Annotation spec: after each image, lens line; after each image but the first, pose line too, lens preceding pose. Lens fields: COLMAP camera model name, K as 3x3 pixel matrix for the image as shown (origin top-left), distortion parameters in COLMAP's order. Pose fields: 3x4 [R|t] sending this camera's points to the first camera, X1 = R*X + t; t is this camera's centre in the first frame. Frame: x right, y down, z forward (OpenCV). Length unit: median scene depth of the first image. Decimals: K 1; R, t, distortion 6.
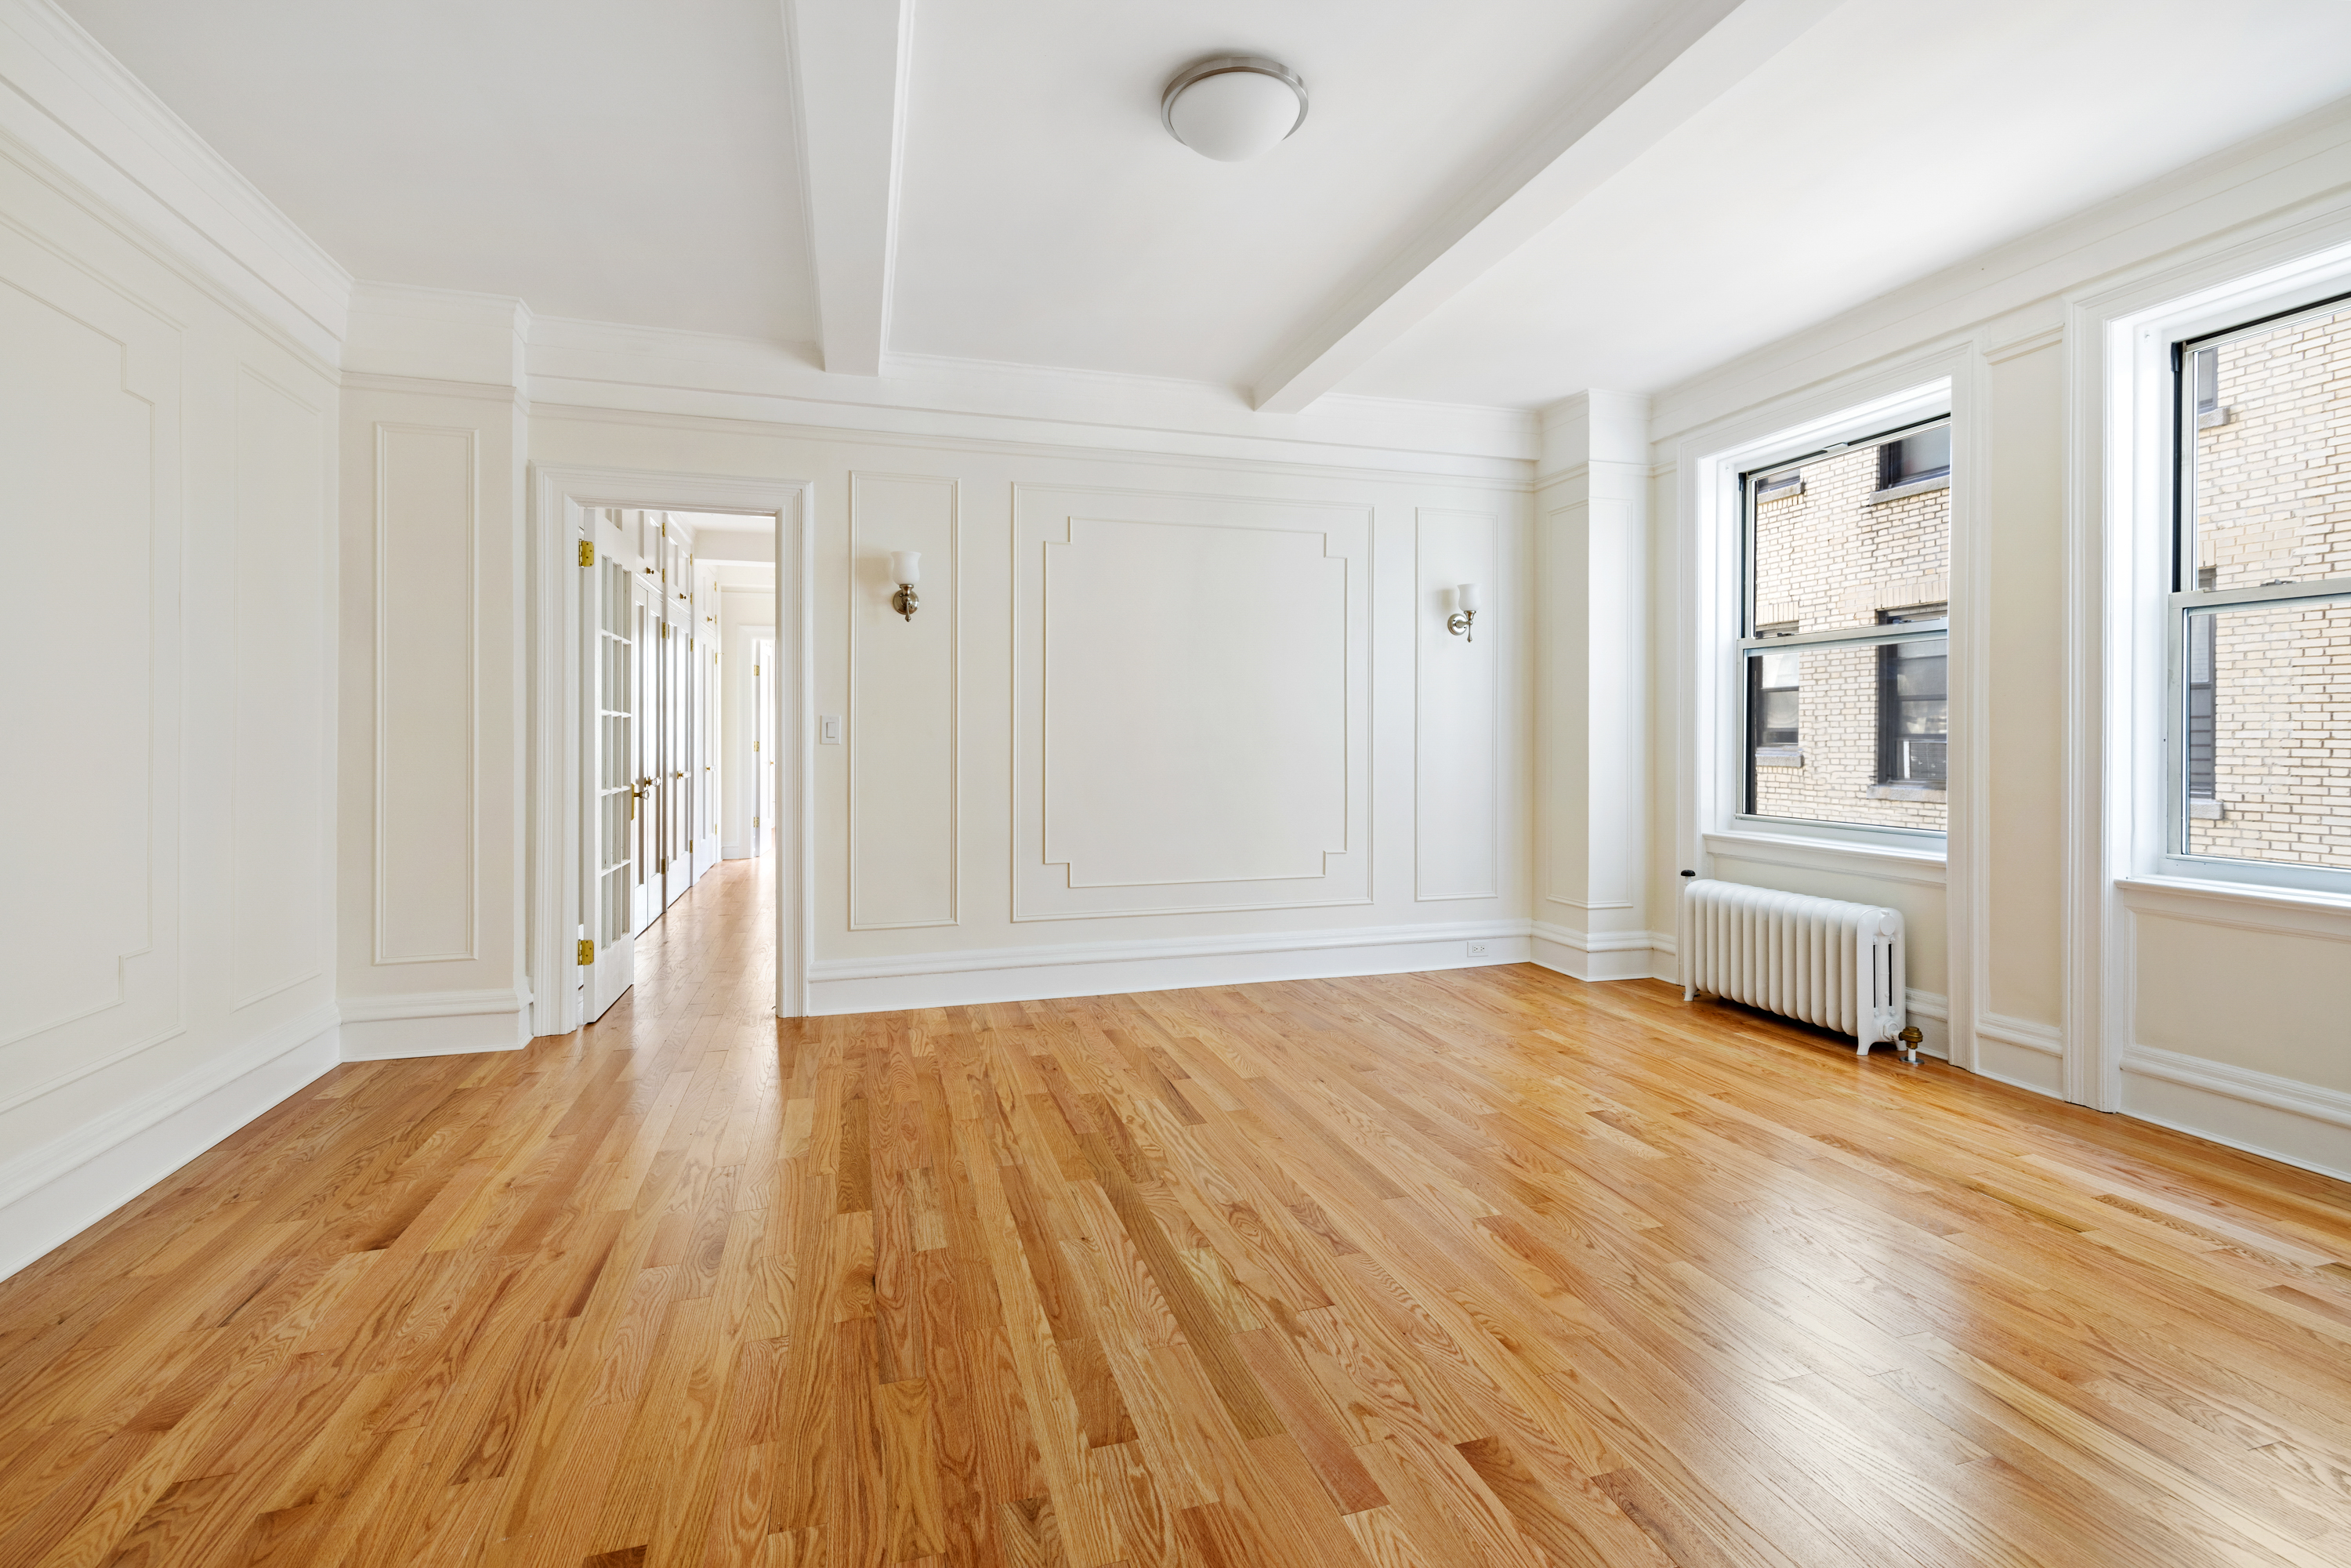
lens RADIAL K [[1006.3, 0, 1139.3], [0, 1006.3, 734.9], [0, 0, 1]] dist [0.003148, -0.000409]
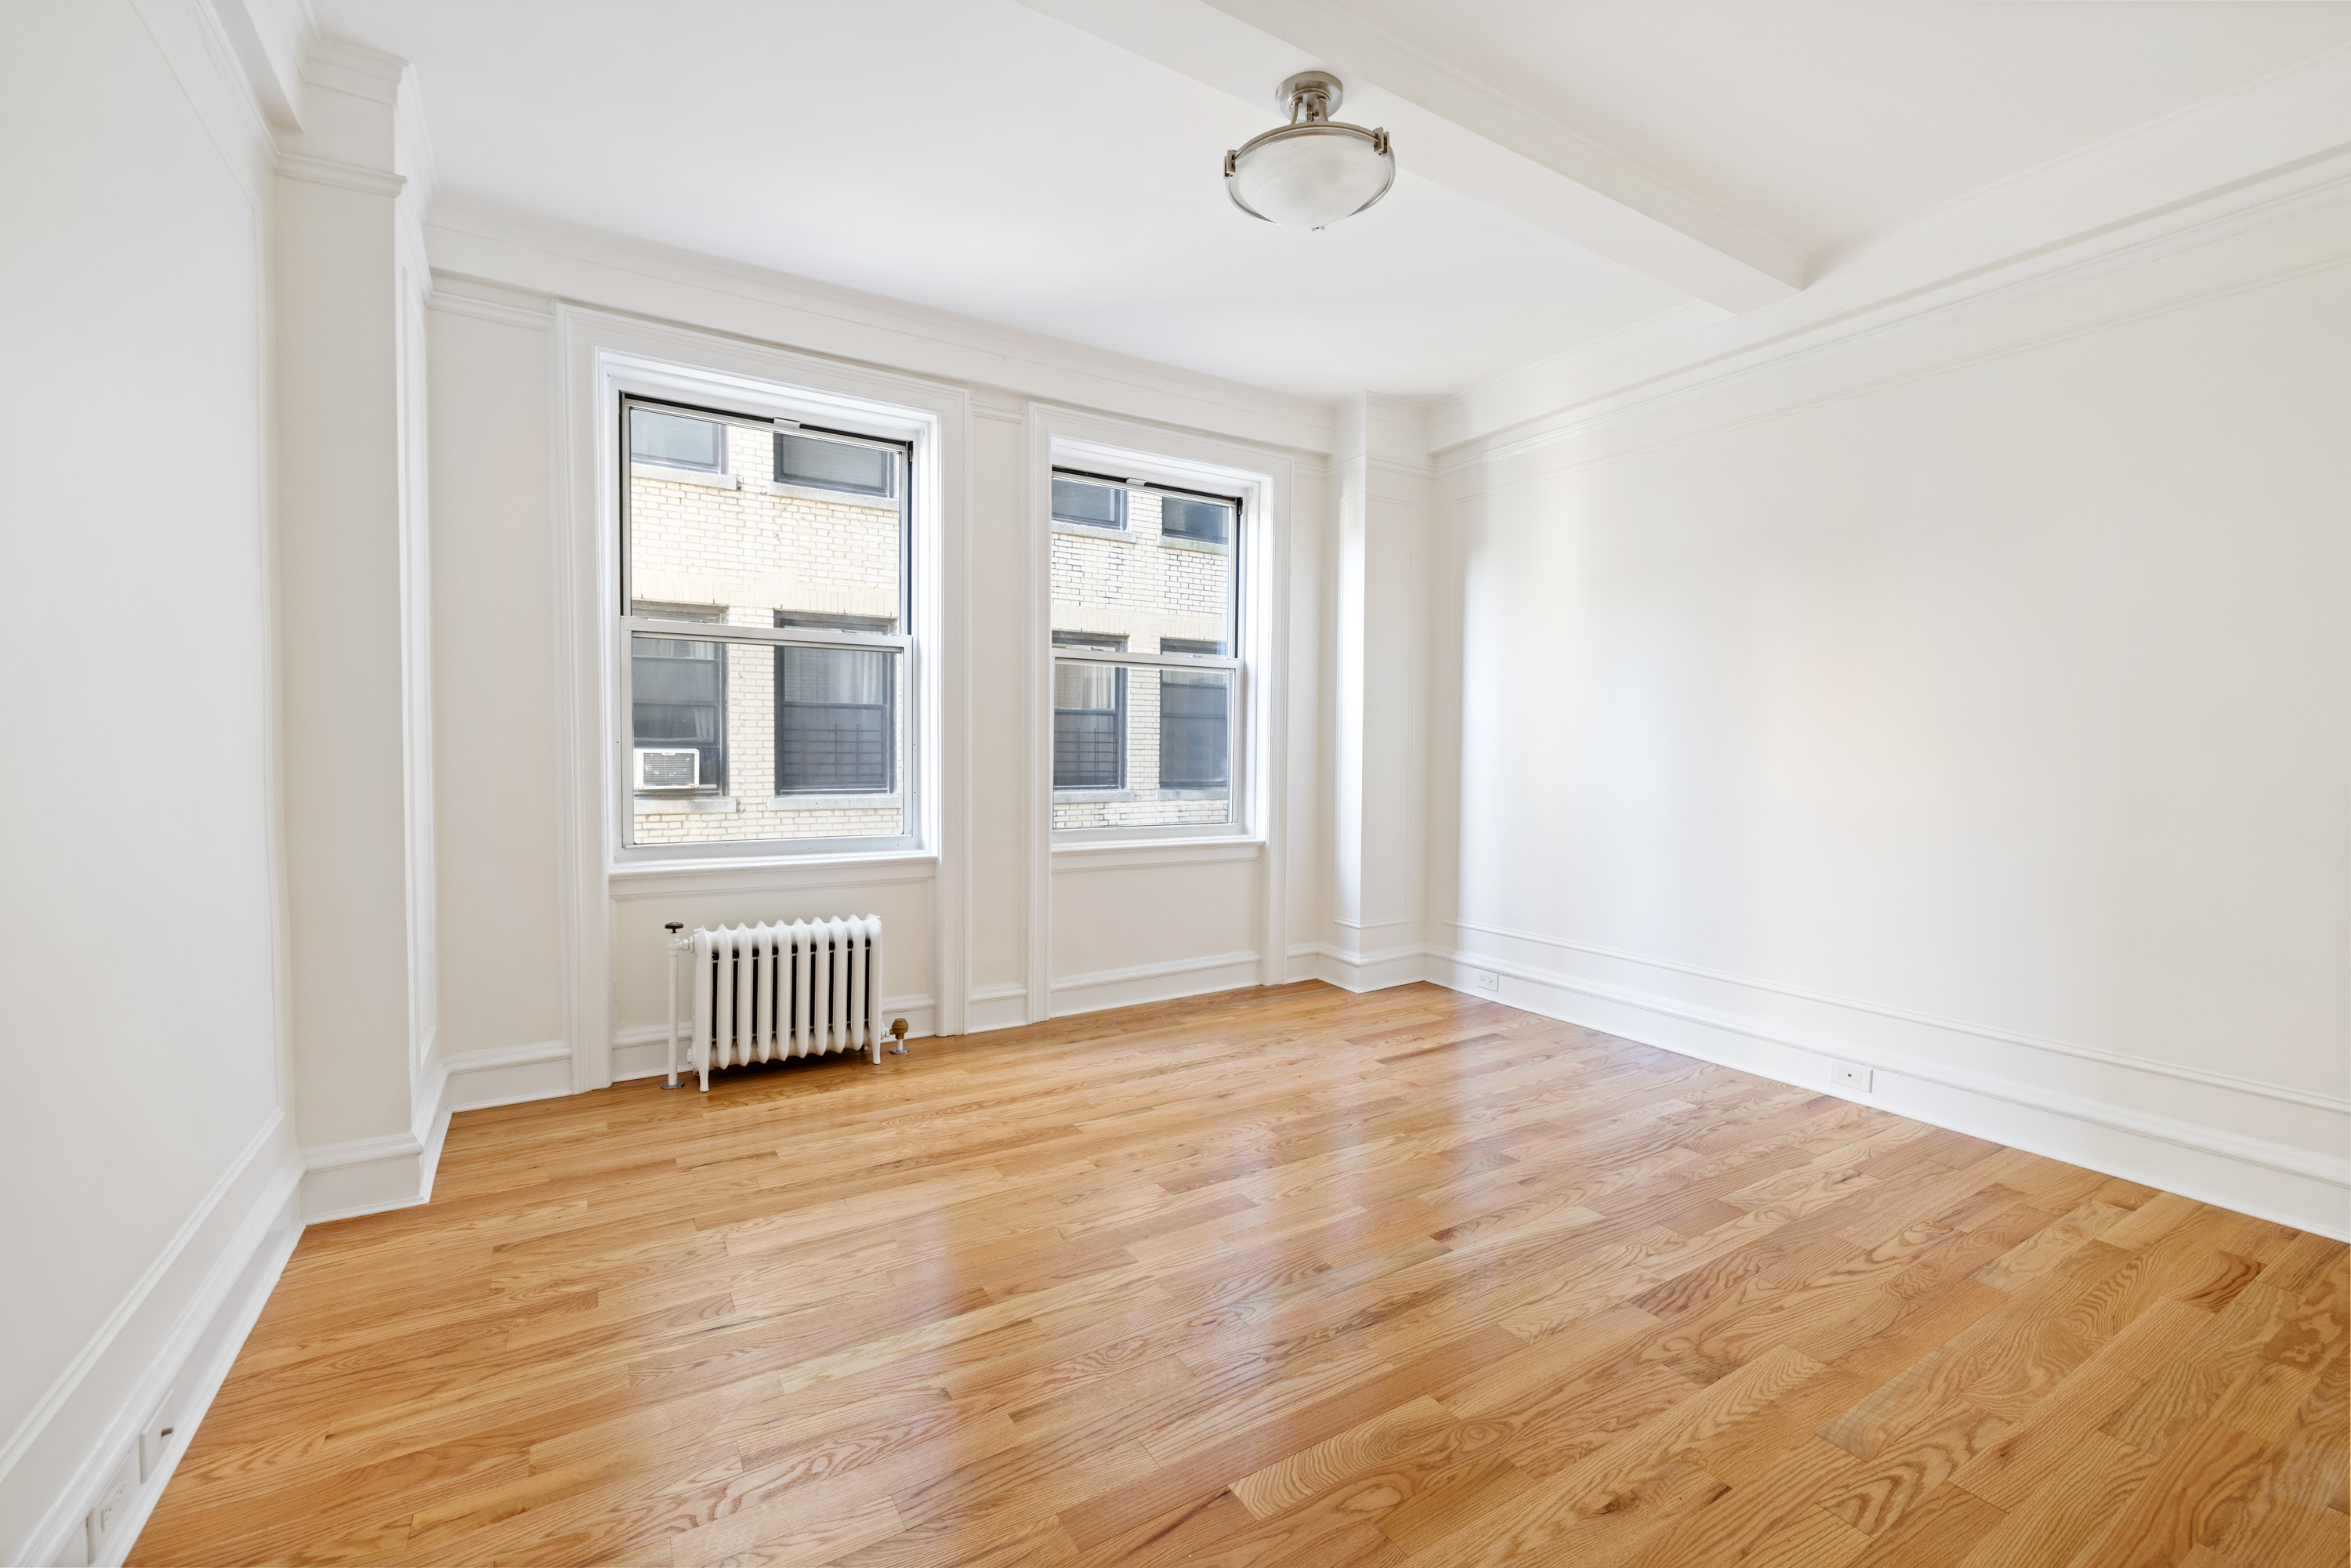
lens RADIAL K [[1006.3, 0, 1168.9], [0, 1006.3, 777.0], [0, 0, 1]] dist [0.003148, -0.000409]
pose [[-0.277798, -0.011827, 0.960567, -0.453994], [-0.008484, 0.999915, 0.009858, 0.033316], [-0.960602, -0.005411, -0.277875, 1.448850]]
